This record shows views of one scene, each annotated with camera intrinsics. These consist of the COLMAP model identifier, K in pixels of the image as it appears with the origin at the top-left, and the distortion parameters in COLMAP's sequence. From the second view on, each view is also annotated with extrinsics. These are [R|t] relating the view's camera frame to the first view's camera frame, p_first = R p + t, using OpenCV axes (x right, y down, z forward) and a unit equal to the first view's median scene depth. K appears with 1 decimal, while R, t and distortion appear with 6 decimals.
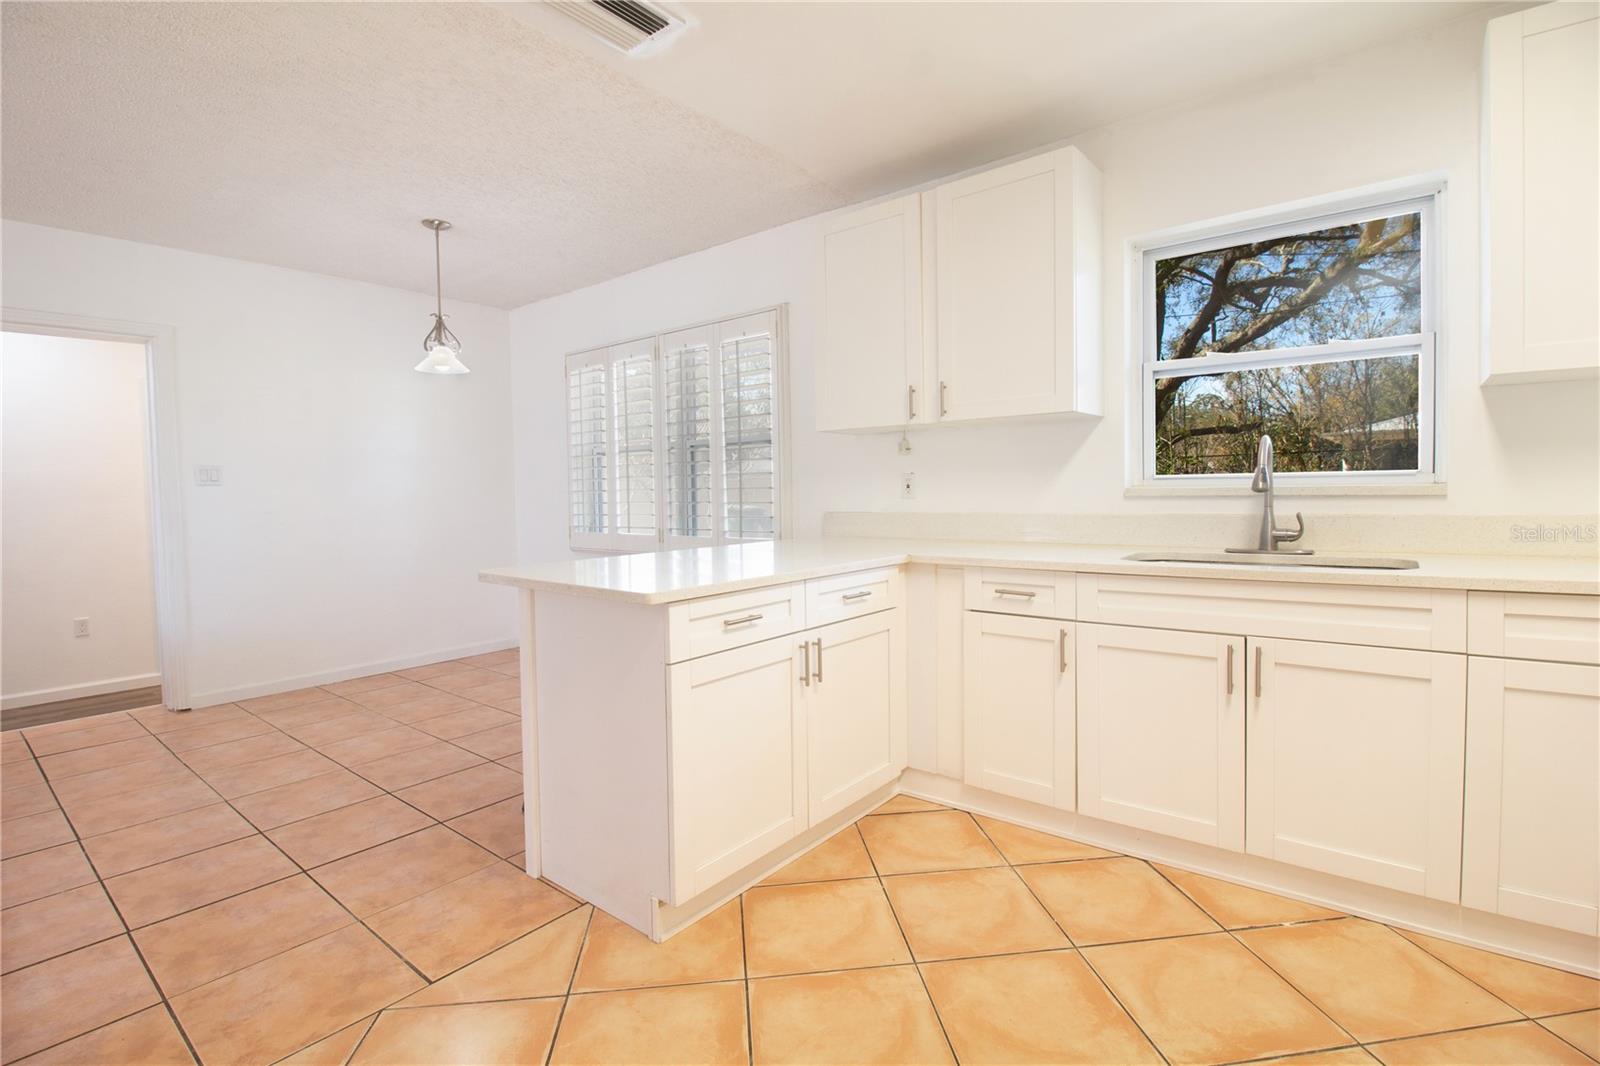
lens RADIAL K [[738.6, 0, 829.5], [0, 738.6, 528.0], [0, 0, 1]] dist [-0.008980, -0.001562]
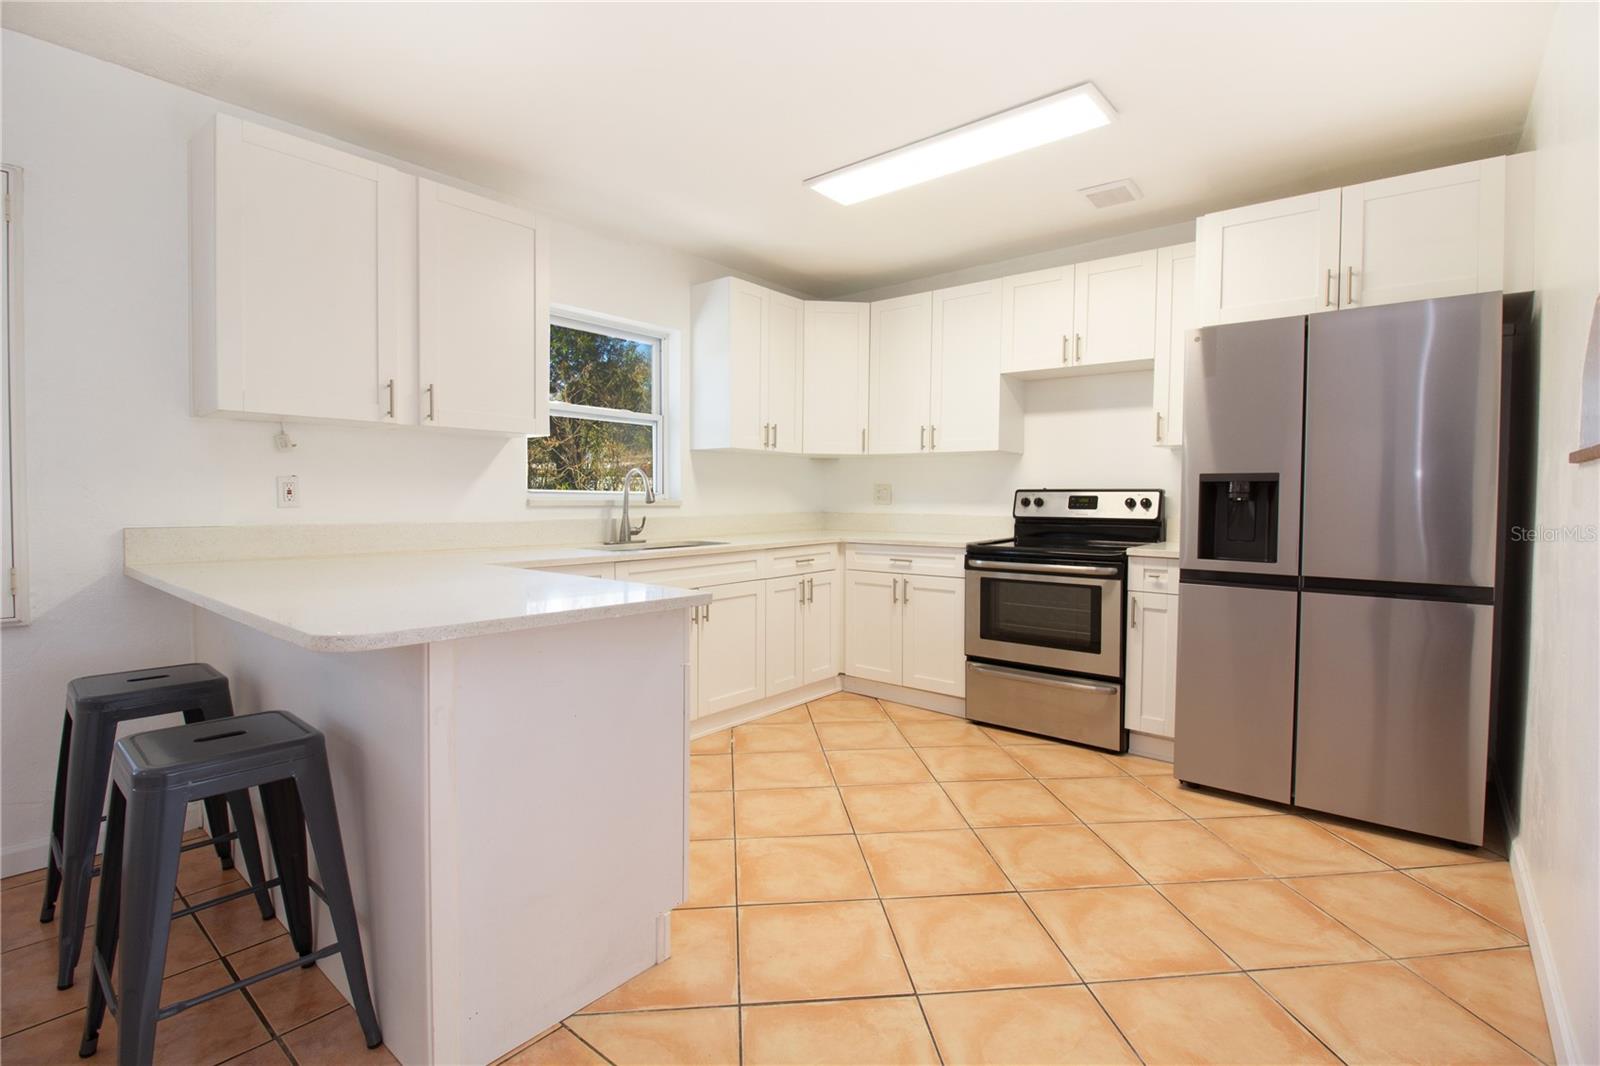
lens RADIAL K [[738.6, 0, 794.3], [0, 738.6, 525.3], [0, 0, 1]] dist [-0.008980, -0.001562]
pose [[0.027075, -0.017793, 0.999475, -1.040170], [0.045286, 0.998837, 0.016555, -0.014321], [-0.998607, 0.044814, 0.027849, 0.681217]]
